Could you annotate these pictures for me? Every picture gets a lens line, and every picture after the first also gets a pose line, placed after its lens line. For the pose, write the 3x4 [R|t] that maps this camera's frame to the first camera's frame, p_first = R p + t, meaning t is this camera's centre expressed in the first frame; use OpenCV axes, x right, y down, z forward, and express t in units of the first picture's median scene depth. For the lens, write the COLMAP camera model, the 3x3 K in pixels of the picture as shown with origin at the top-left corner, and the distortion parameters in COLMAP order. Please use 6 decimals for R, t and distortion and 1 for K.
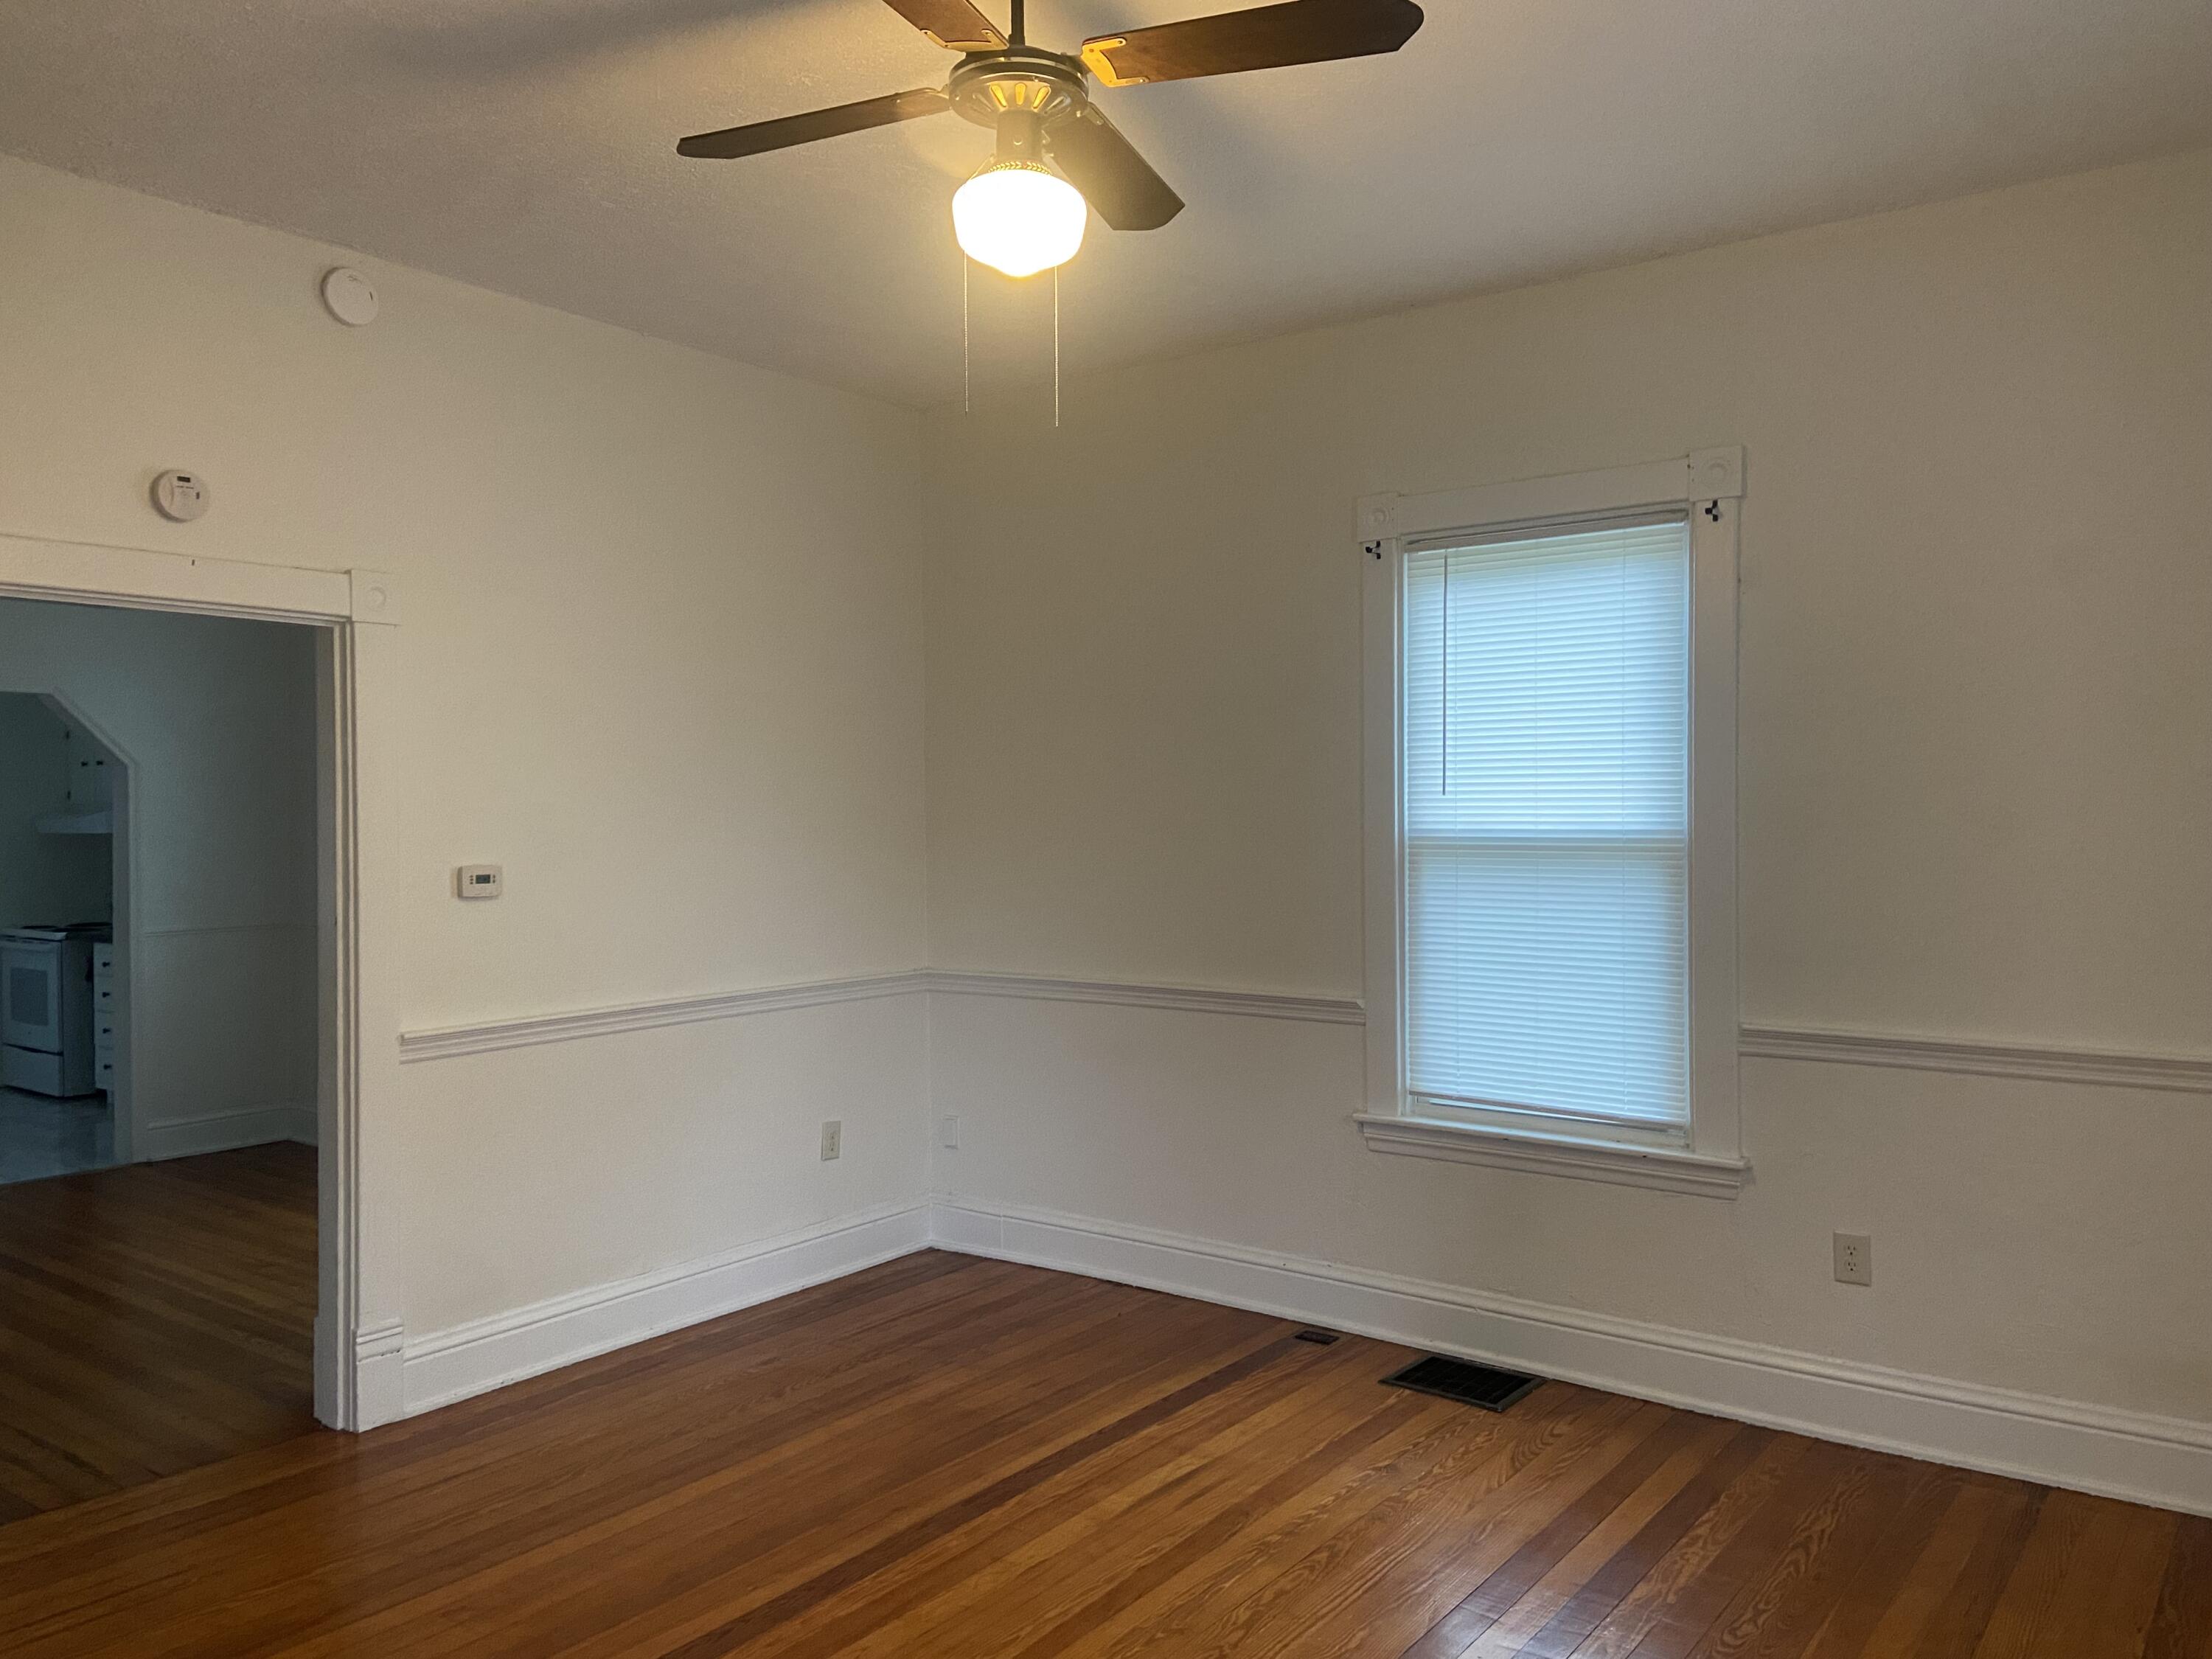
lens RADIAL K [[1663.2, 0, 1095.7], [0, 1663.2, 845.9], [0, 0, 1]] dist [0.130196, -0.162600]
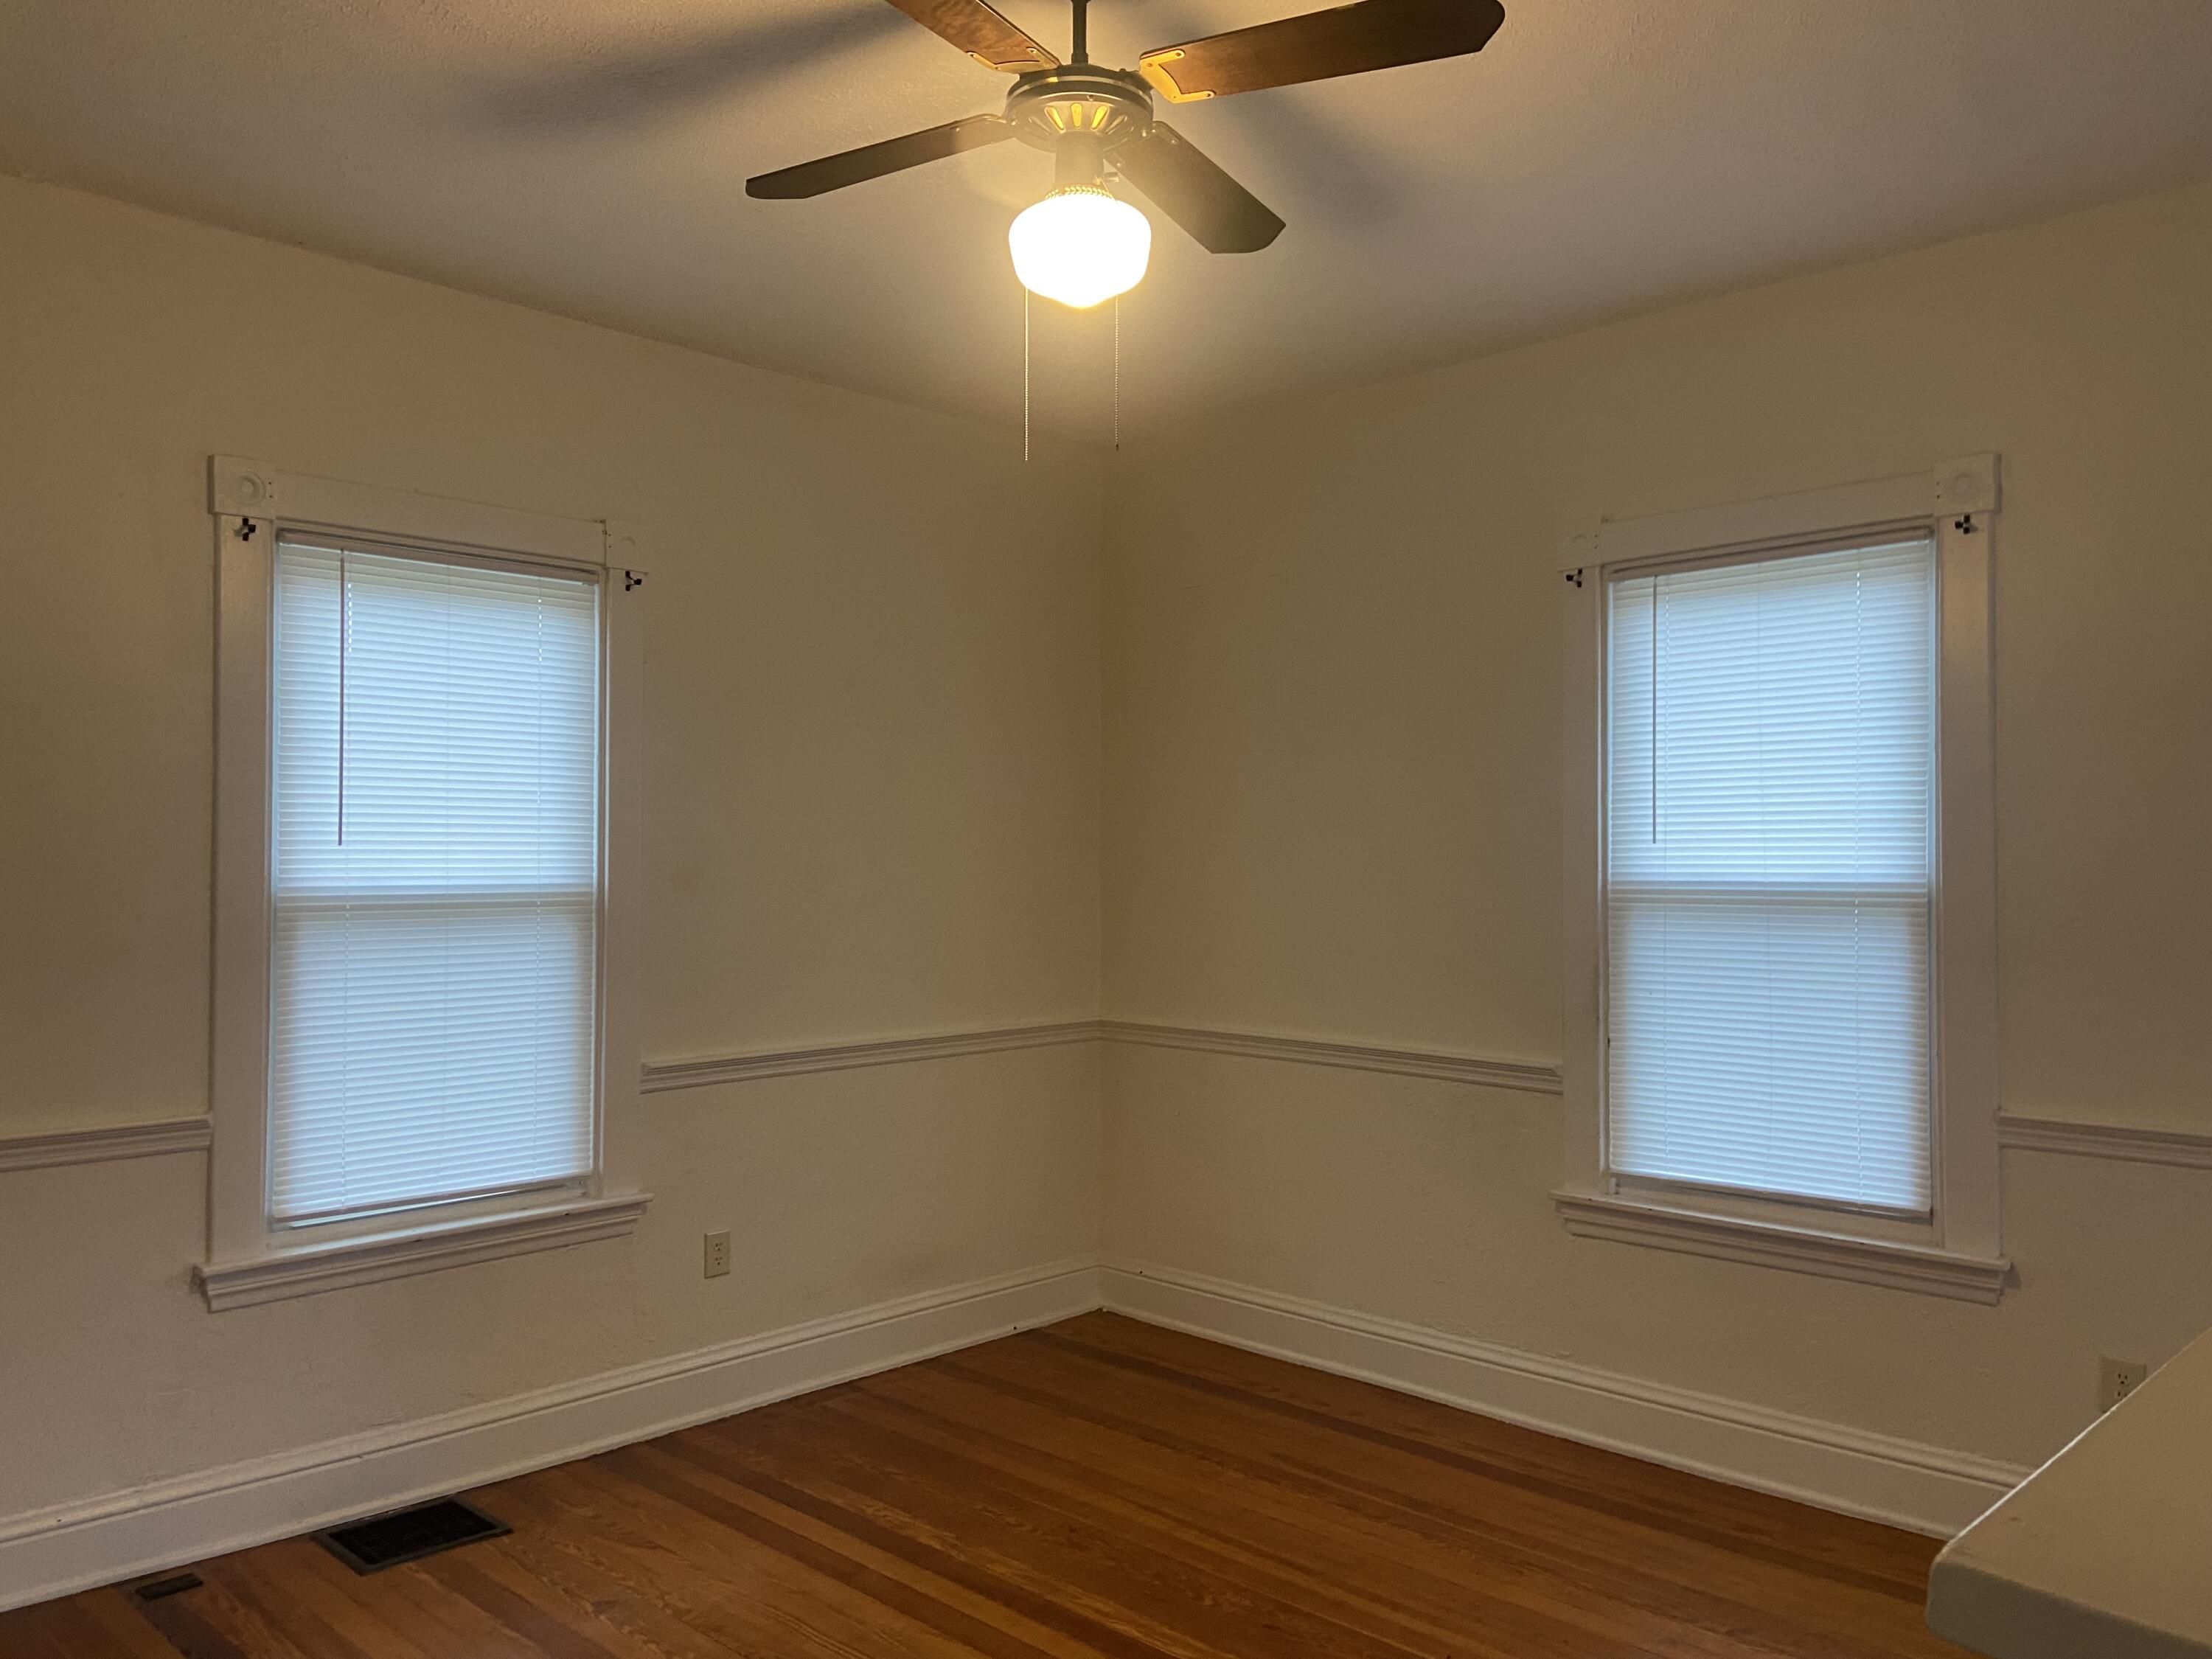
lens RADIAL K [[1663.2, 0, 1095.7], [0, 1663.2, 845.9], [0, 0, 1]] dist [0.130196, -0.162600]
pose [[0.123053, 0.011440, 0.992334, -0.631180], [0.014439, 0.999807, -0.013317, -0.014463], [-0.992295, 0.015967, 0.122864, 0.576039]]
